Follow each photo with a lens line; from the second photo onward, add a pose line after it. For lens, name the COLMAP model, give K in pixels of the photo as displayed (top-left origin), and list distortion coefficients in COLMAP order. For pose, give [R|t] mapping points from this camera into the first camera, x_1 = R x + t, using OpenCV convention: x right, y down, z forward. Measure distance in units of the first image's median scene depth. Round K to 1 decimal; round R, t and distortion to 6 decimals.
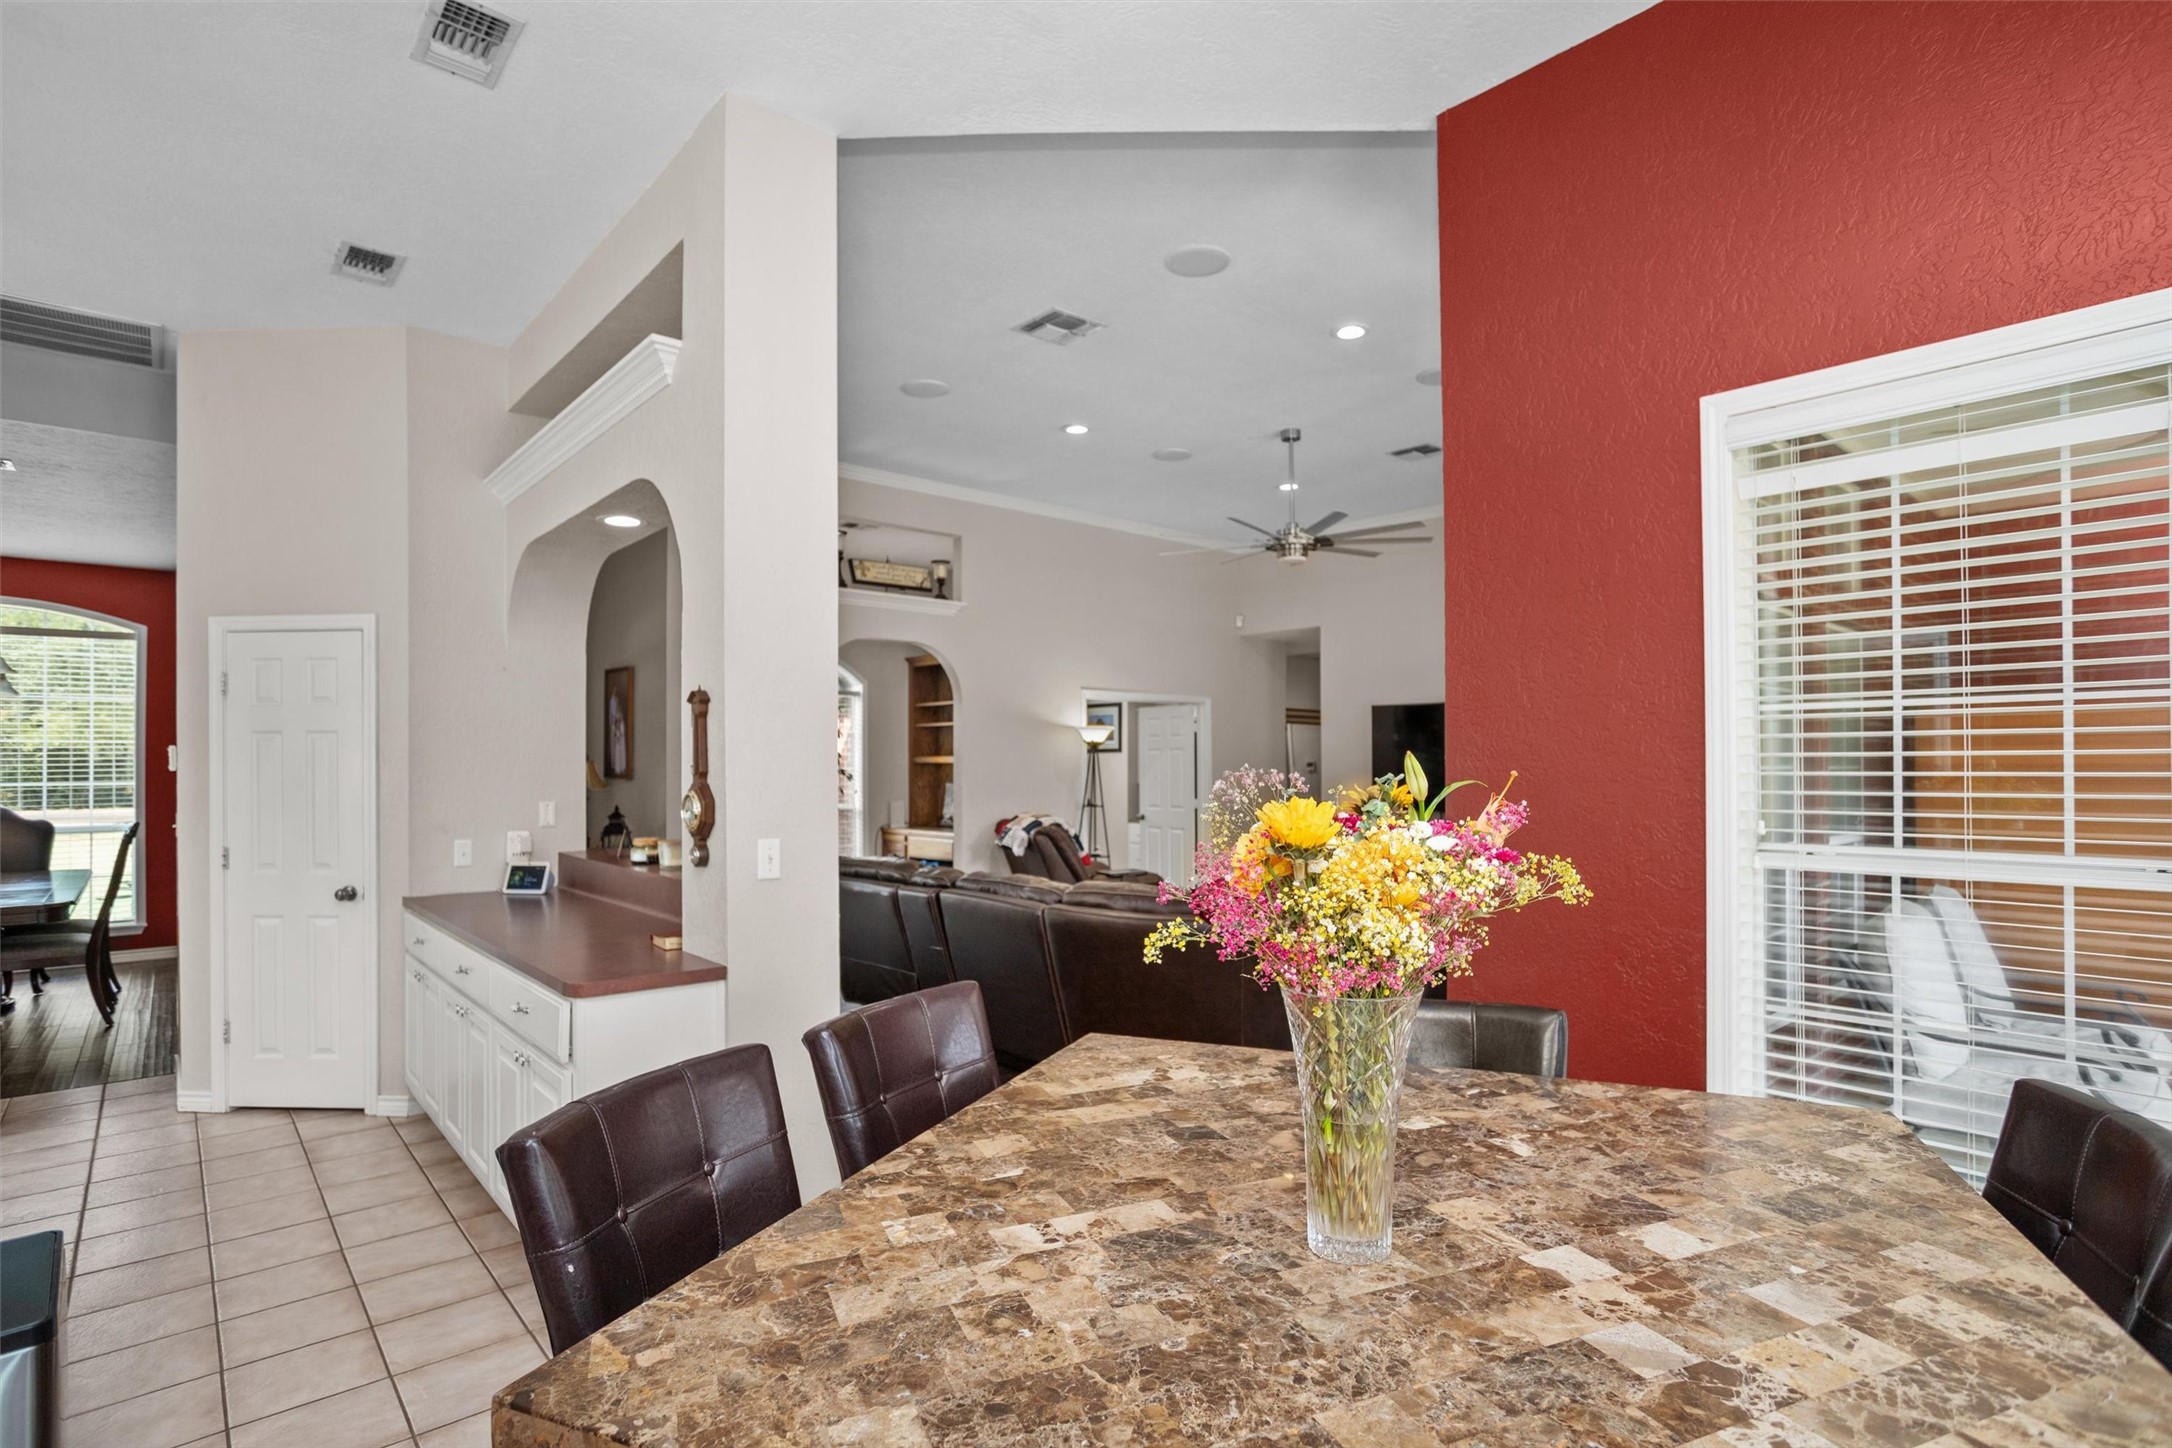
lens RADIAL K [[1044.3, 0, 1113.7], [0, 1044.3, 756.6], [0, 0, 1]] dist [-0.000620, -0.000014]
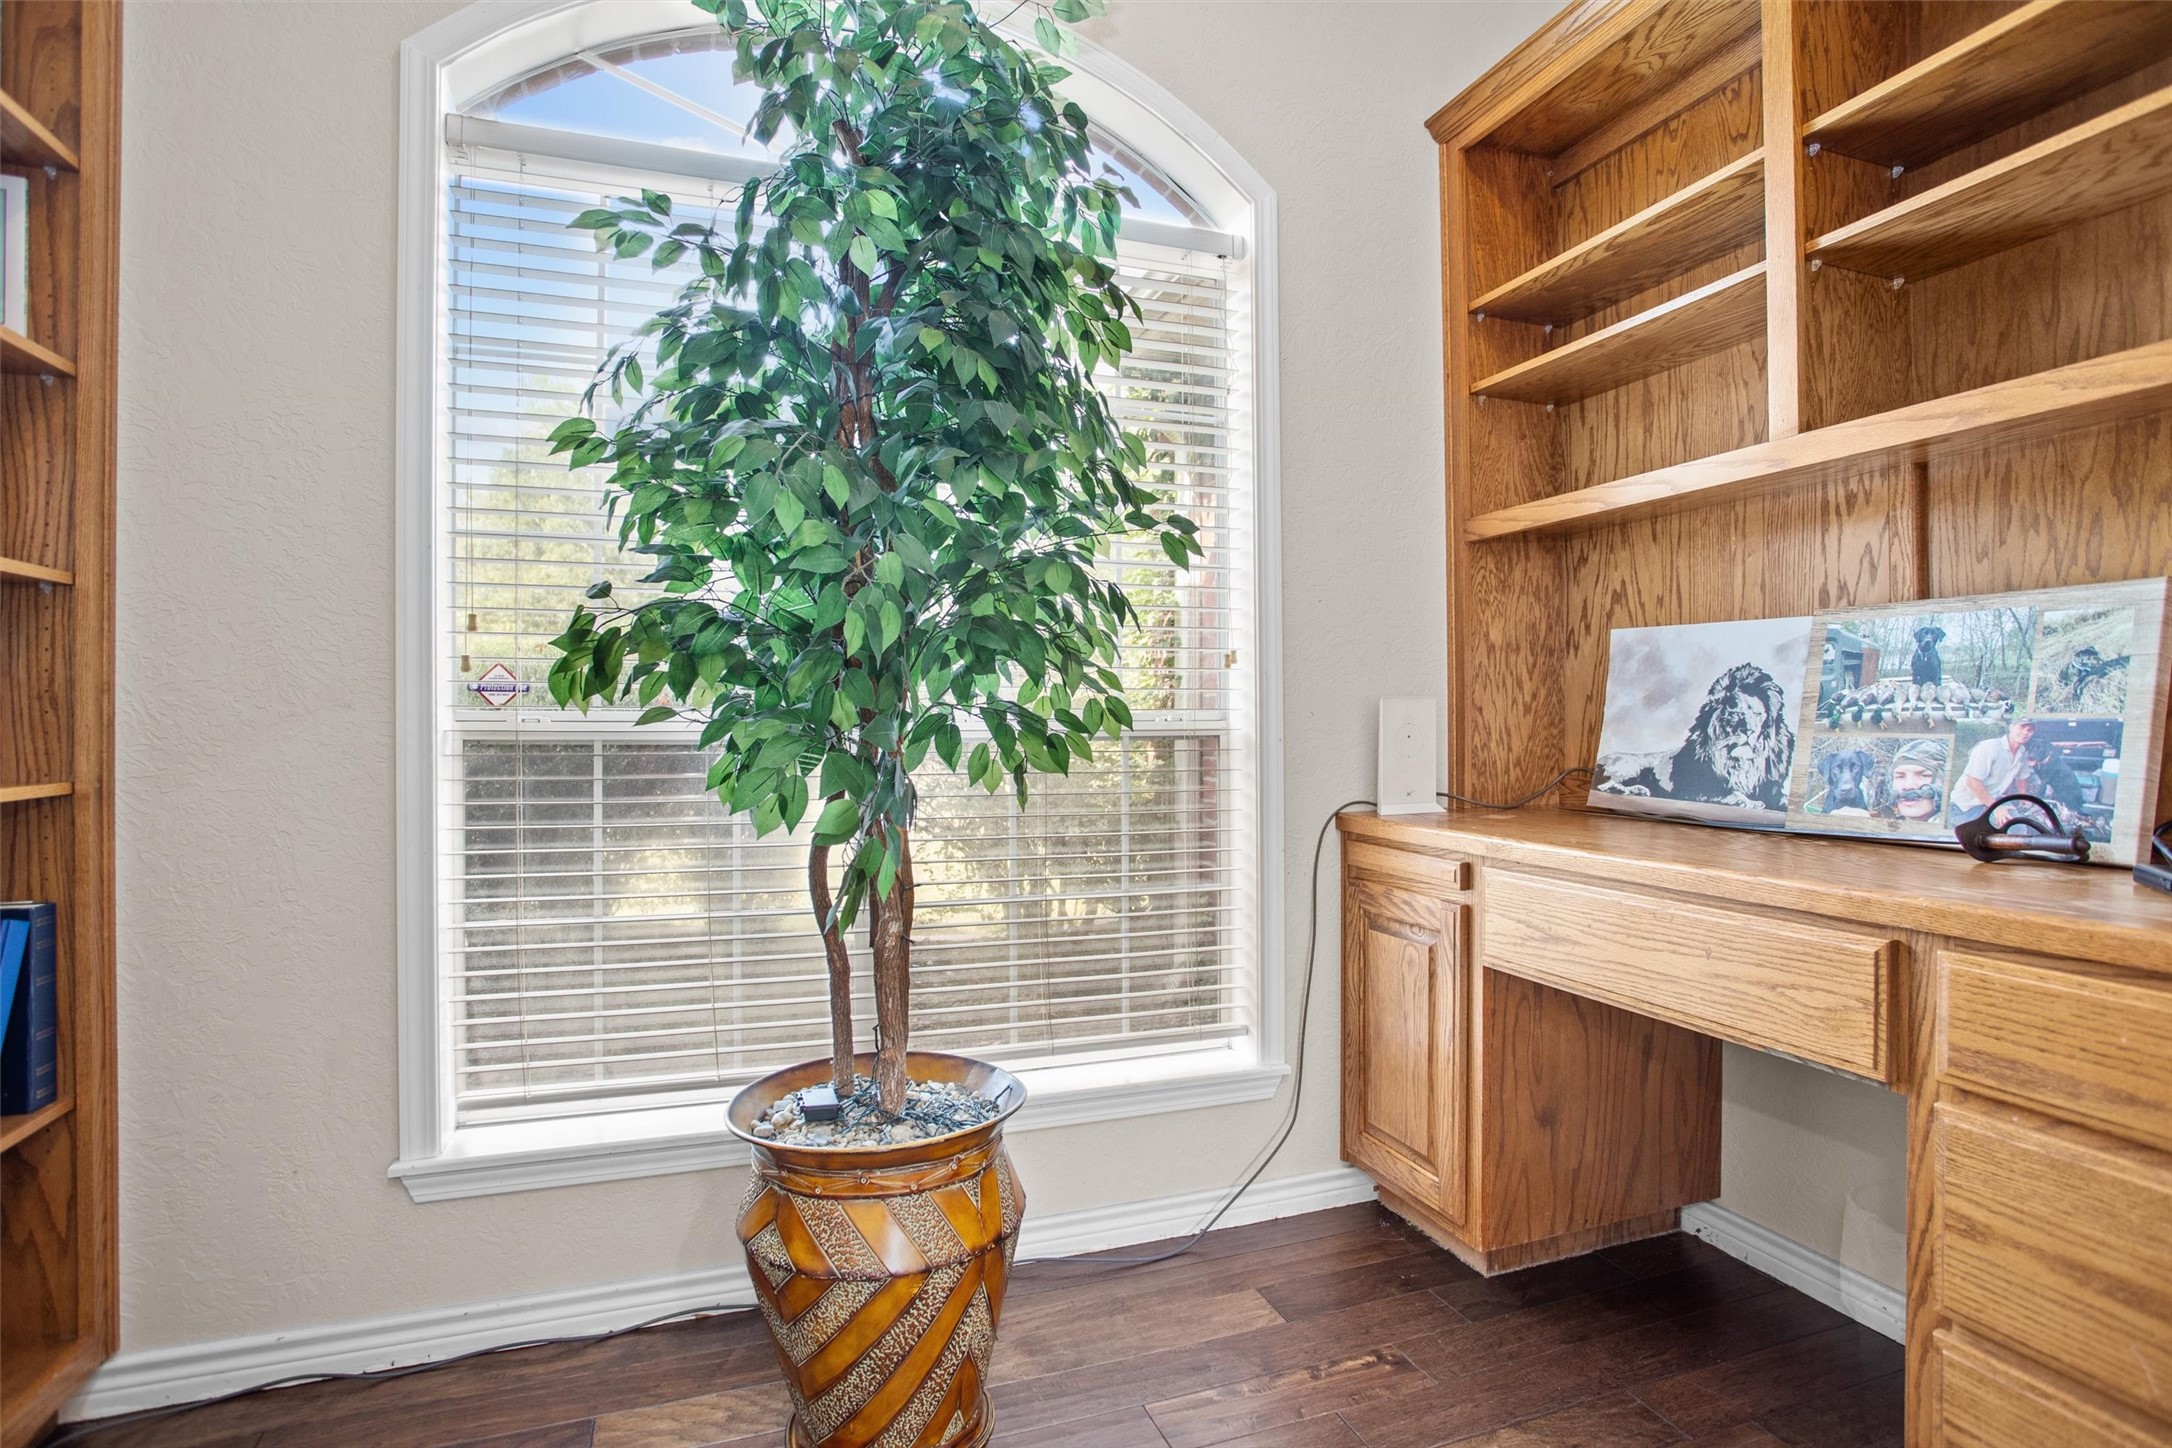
lens RADIAL K [[1066.6, 0, 1093.5], [0, 1066.6, 654.3], [0, 0, 1]] dist [-0.084905, 0.000279]
pose [[0.918777, -0.019931, -0.394274, -0.177236], [0.000068, 0.998733, -0.050328, 0.043642], [0.394777, 0.046213, 0.917614, 0.752470]]
